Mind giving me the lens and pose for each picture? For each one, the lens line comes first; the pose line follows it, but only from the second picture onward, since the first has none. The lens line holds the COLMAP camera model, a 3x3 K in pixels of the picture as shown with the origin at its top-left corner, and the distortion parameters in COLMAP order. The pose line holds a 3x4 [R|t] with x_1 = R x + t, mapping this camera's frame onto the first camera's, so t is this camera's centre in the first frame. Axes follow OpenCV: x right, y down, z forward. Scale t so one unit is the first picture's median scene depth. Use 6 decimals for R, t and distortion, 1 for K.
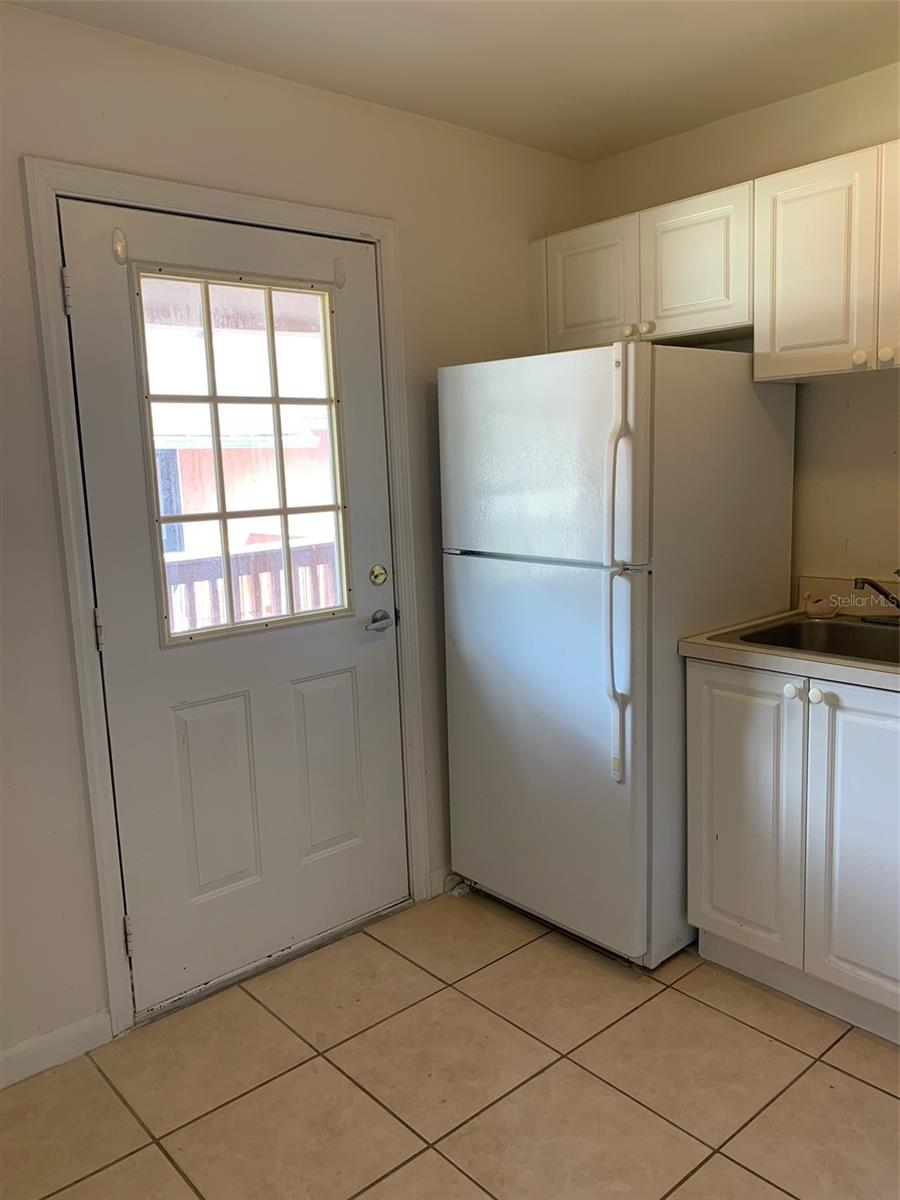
lens RADIAL K [[912.5, 0, 443.7], [0, 912.5, 583.1], [0, 0, 1]] dist [0.009044, -0.009616]
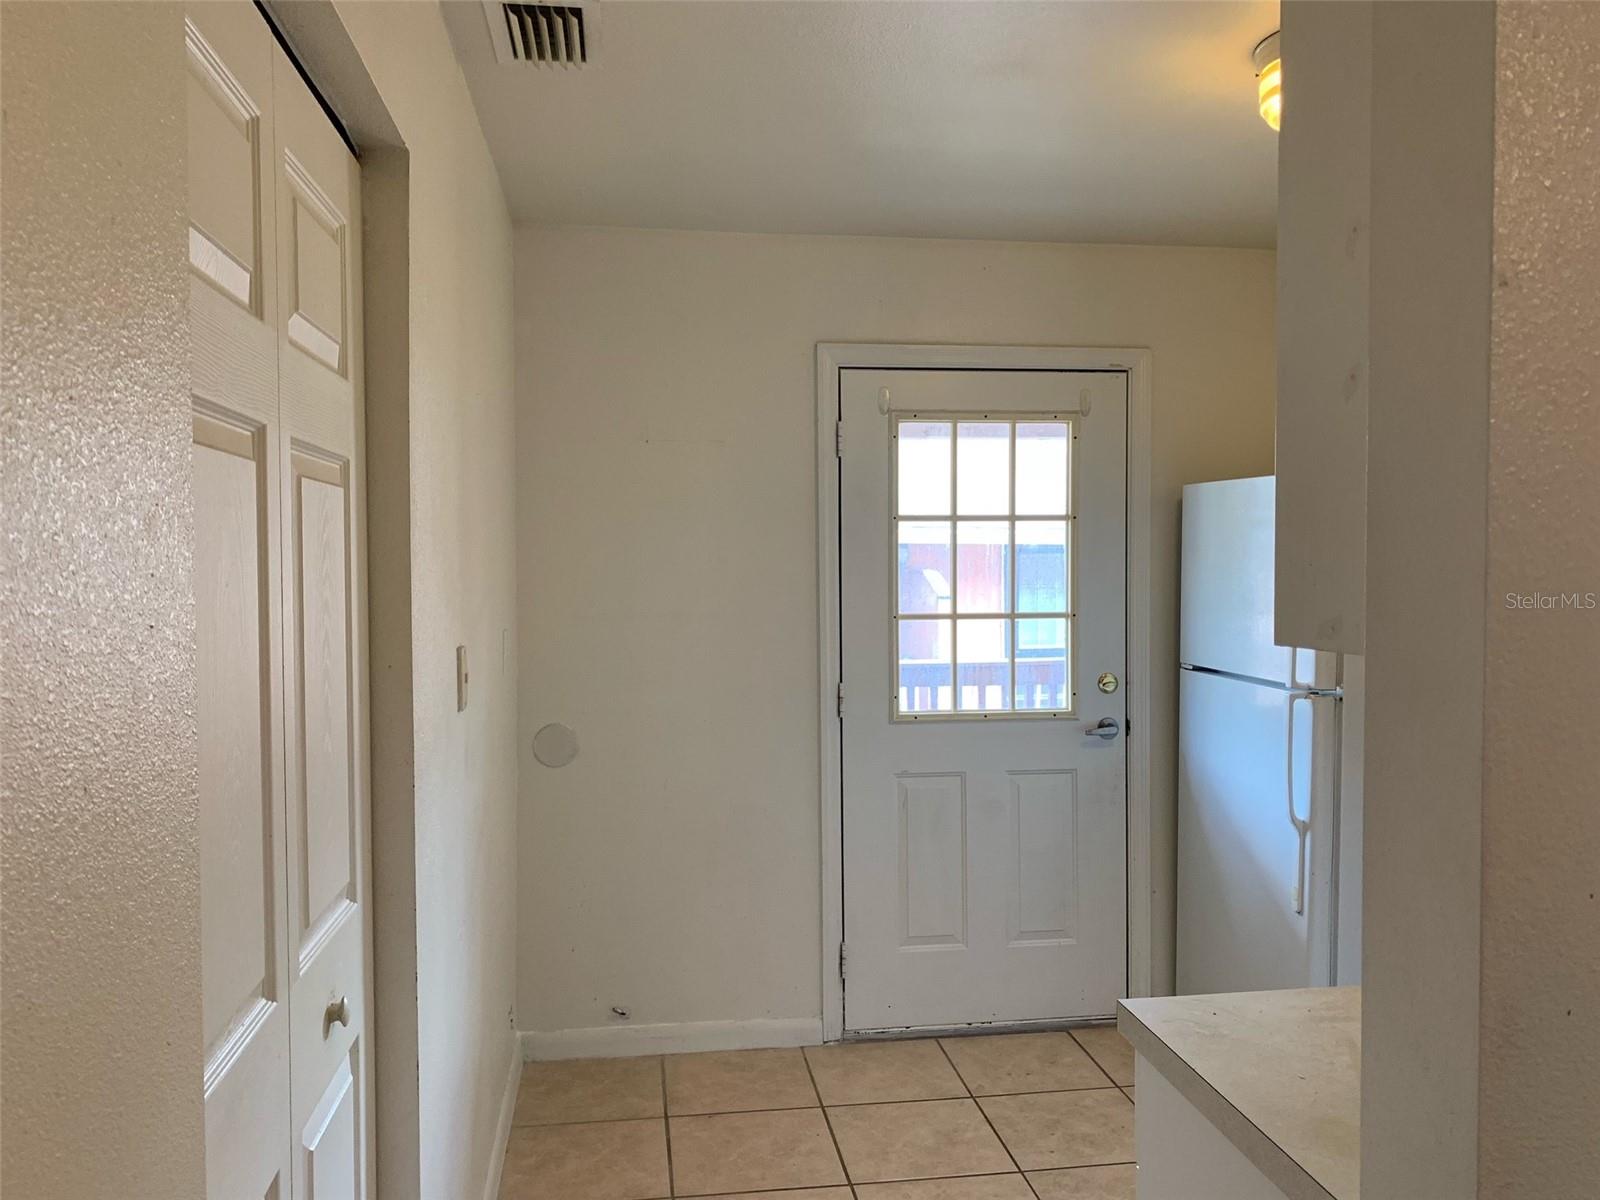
lens RADIAL K [[1216.6, 0, 797.6], [0, 1216.6, 591.7], [0, 0, 1]] dist [0.009044, -0.009616]
pose [[0.833249, 0.043522, -0.551182, 0.443323], [-0.100620, 0.992186, -0.073769, 0.028738], [0.543664, 0.116928, 0.831118, -0.397460]]
